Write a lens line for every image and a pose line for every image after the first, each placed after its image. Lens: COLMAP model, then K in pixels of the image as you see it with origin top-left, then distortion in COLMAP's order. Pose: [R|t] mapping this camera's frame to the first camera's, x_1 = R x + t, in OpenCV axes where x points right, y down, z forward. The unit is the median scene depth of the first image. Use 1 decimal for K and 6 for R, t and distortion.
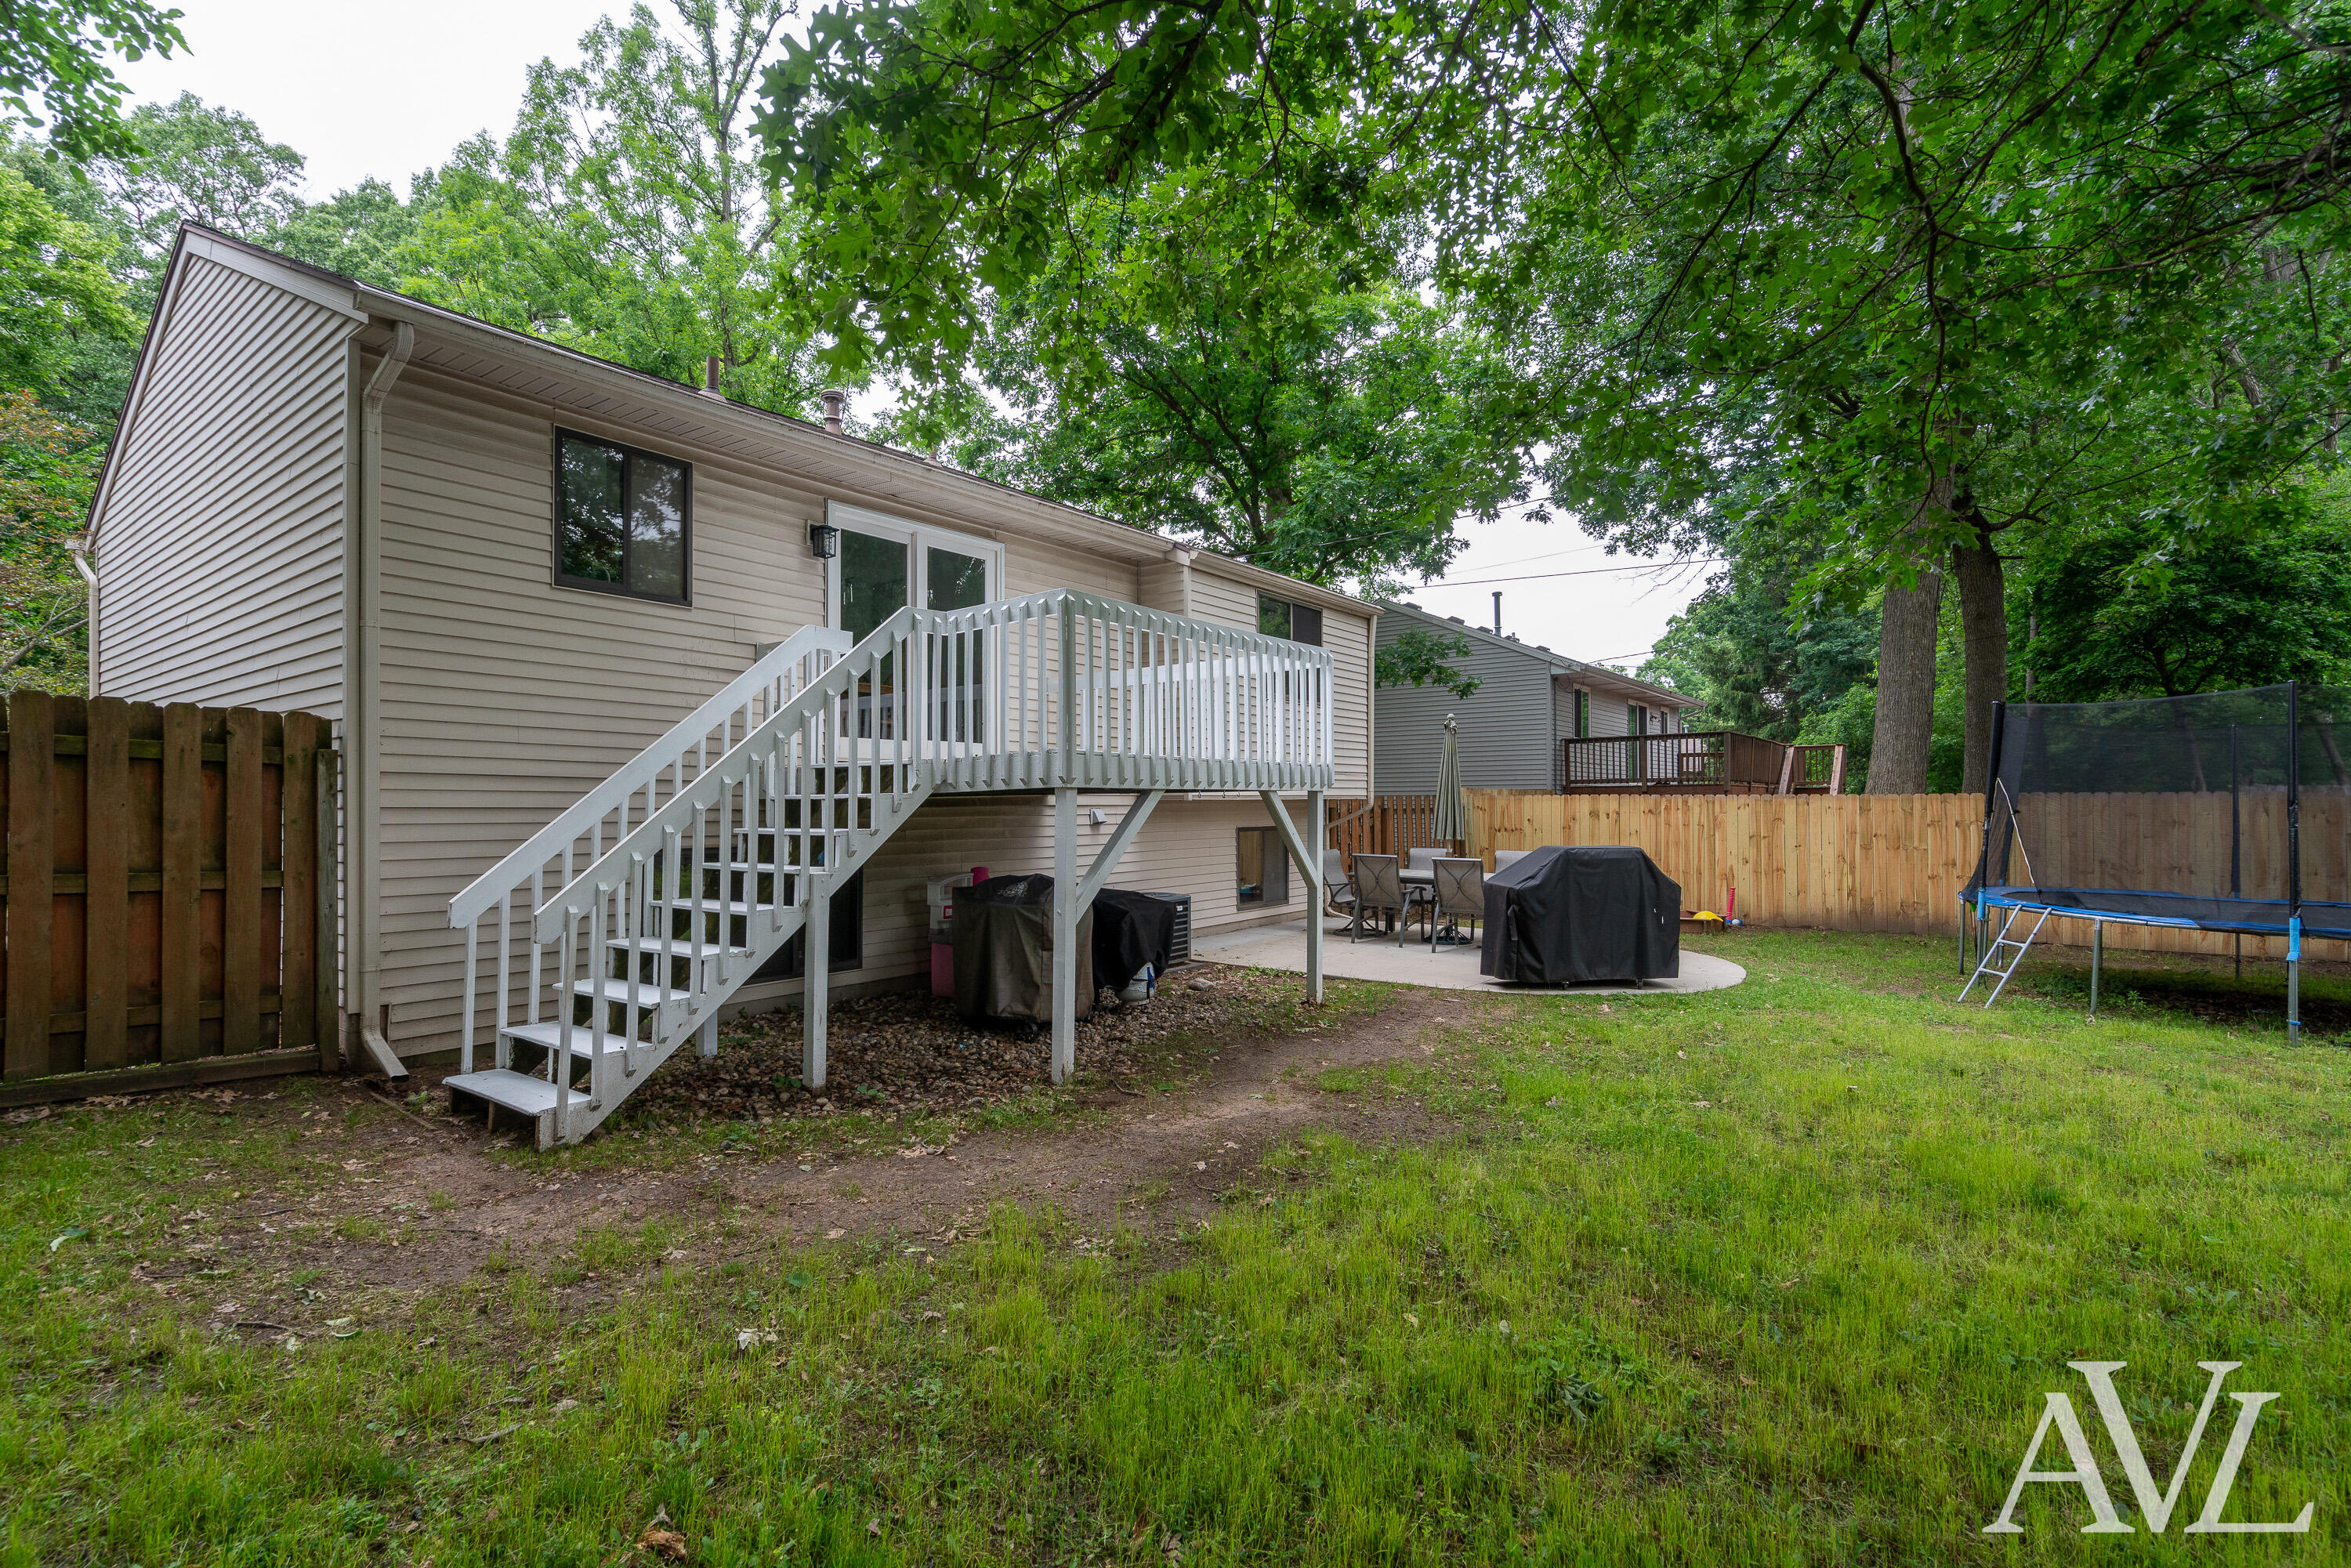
lens RADIAL K [[1067.6, 0, 1189.2], [0, 1067.6, 788.7], [0, 0, 1]] dist [-0.006685, 0.008146]
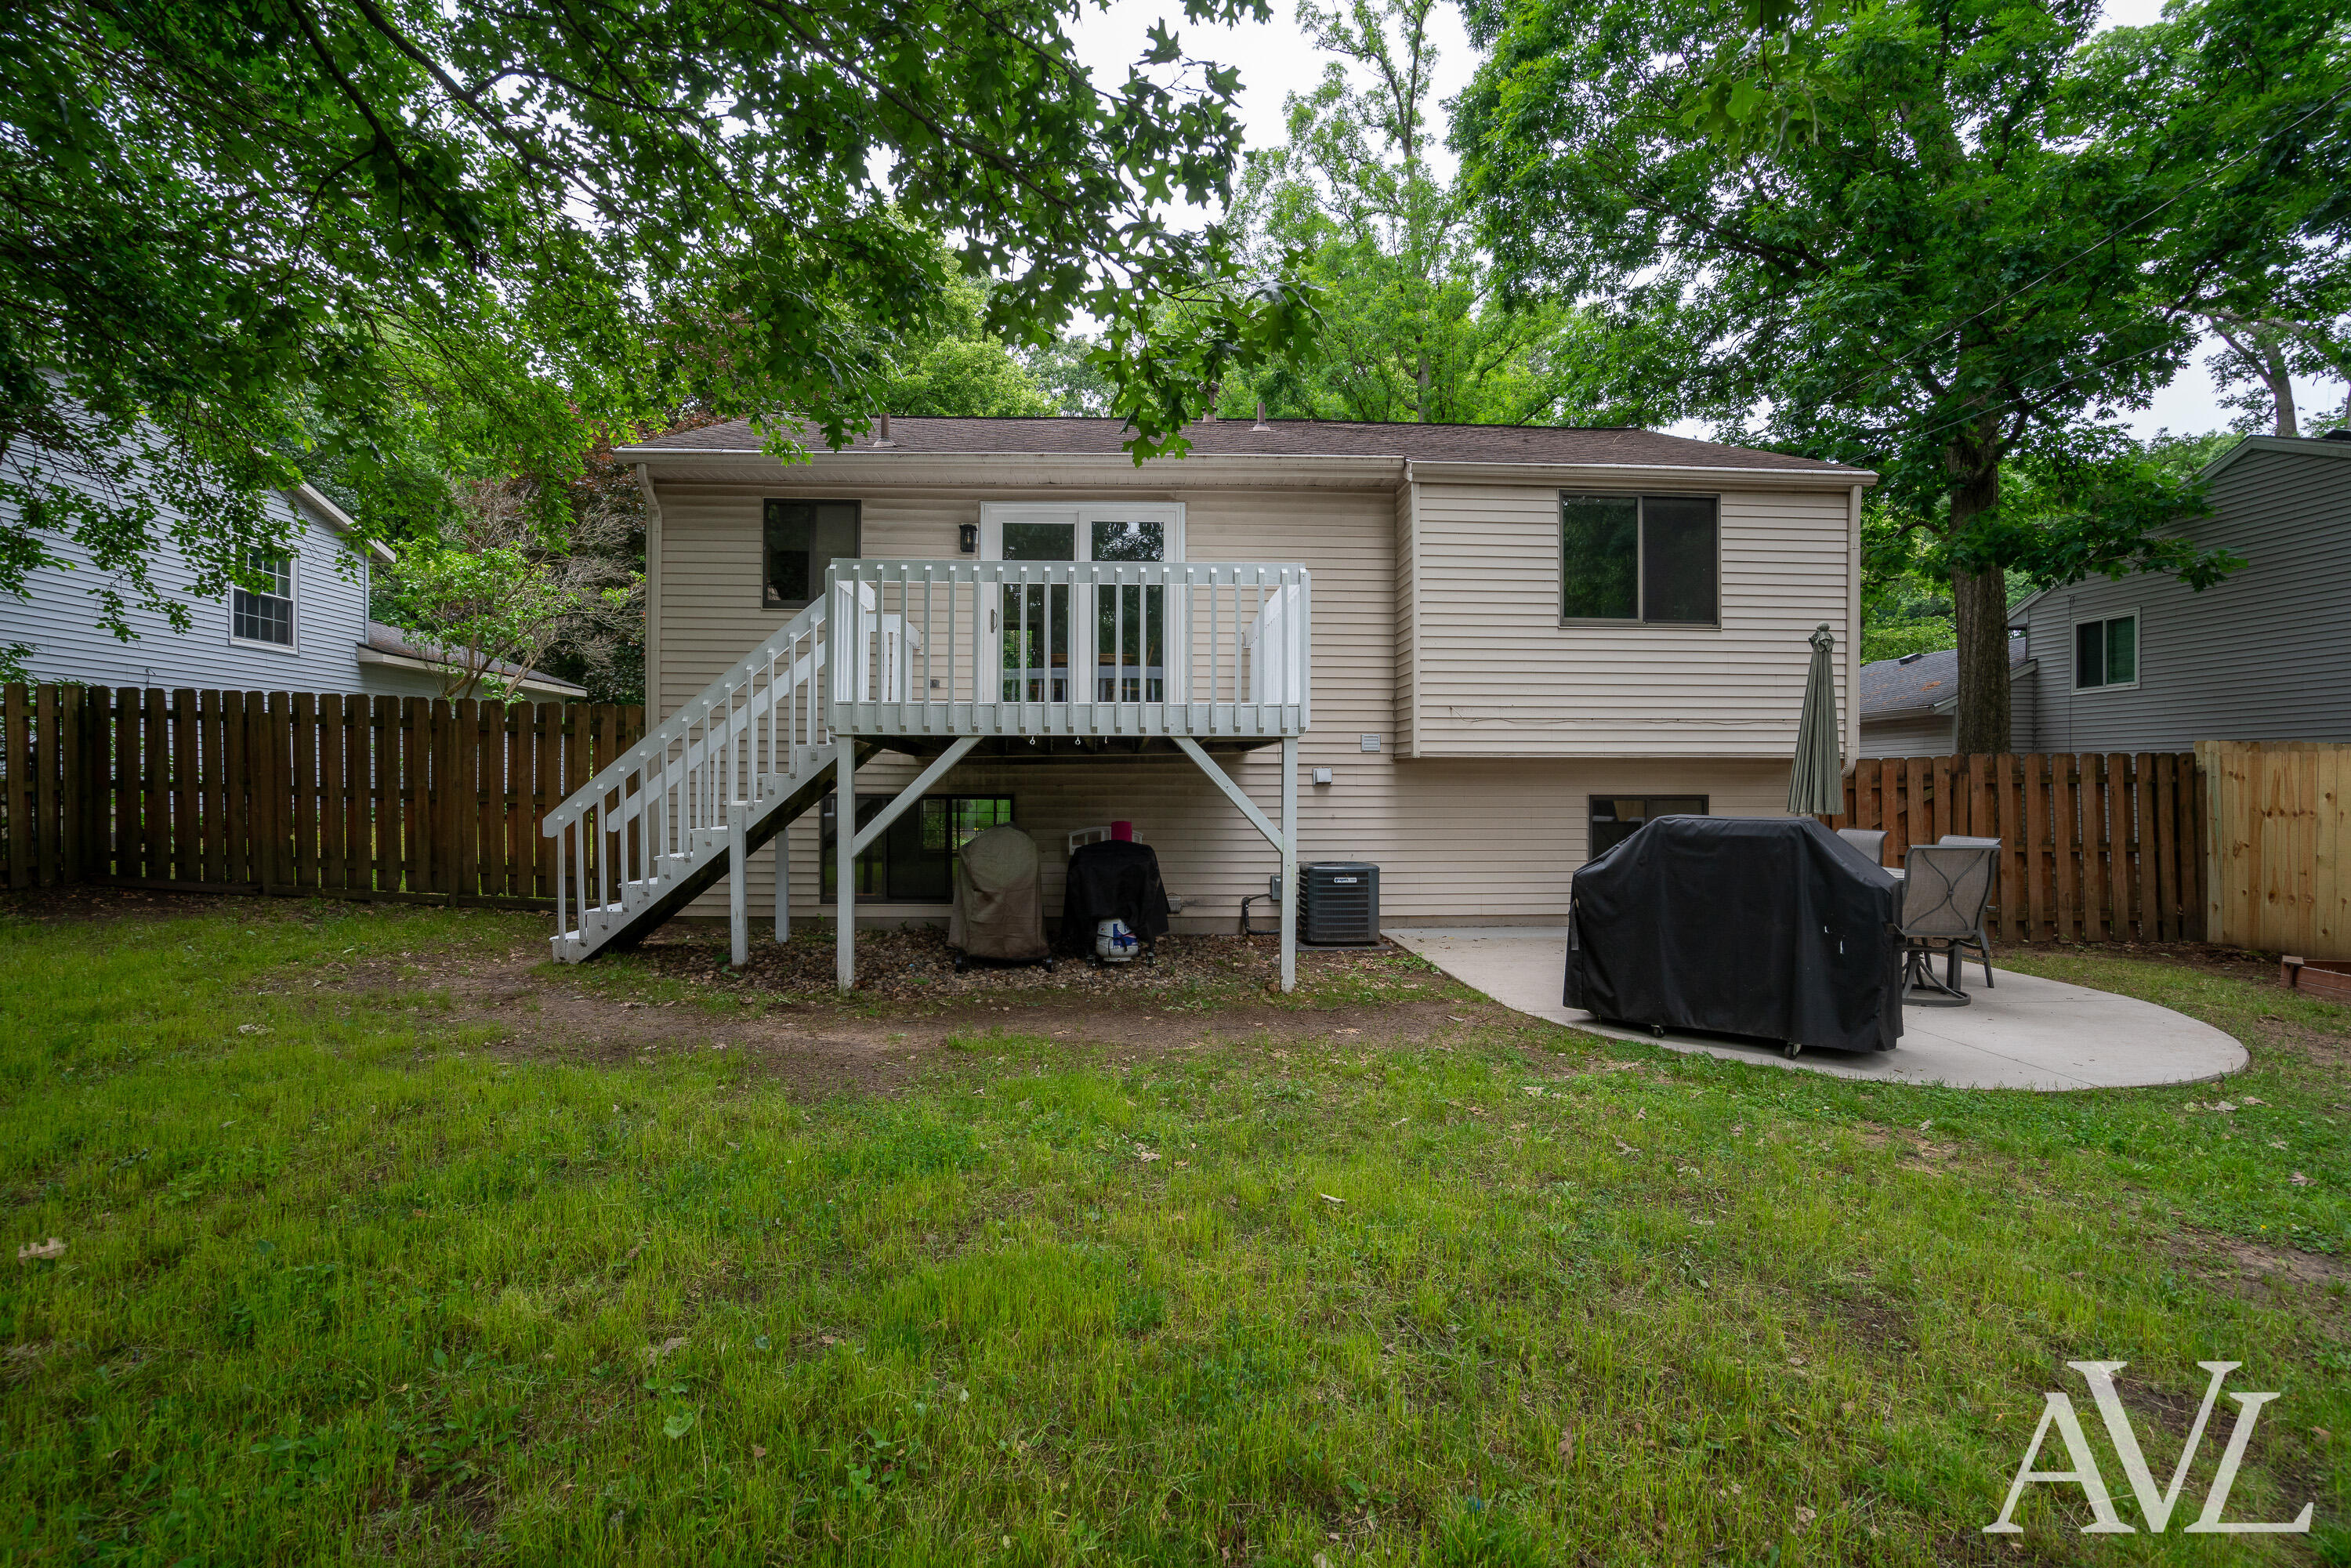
lens RADIAL K [[1067.6, 0, 1189.2], [0, 1067.6, 788.7], [0, 0, 1]] dist [-0.006685, 0.008146]
pose [[0.661256, -0.001349, -0.750159, 0.490412], [0.009380, 0.999935, 0.006471, 0.024648], [0.750101, -0.011316, 0.661226, 0.296148]]
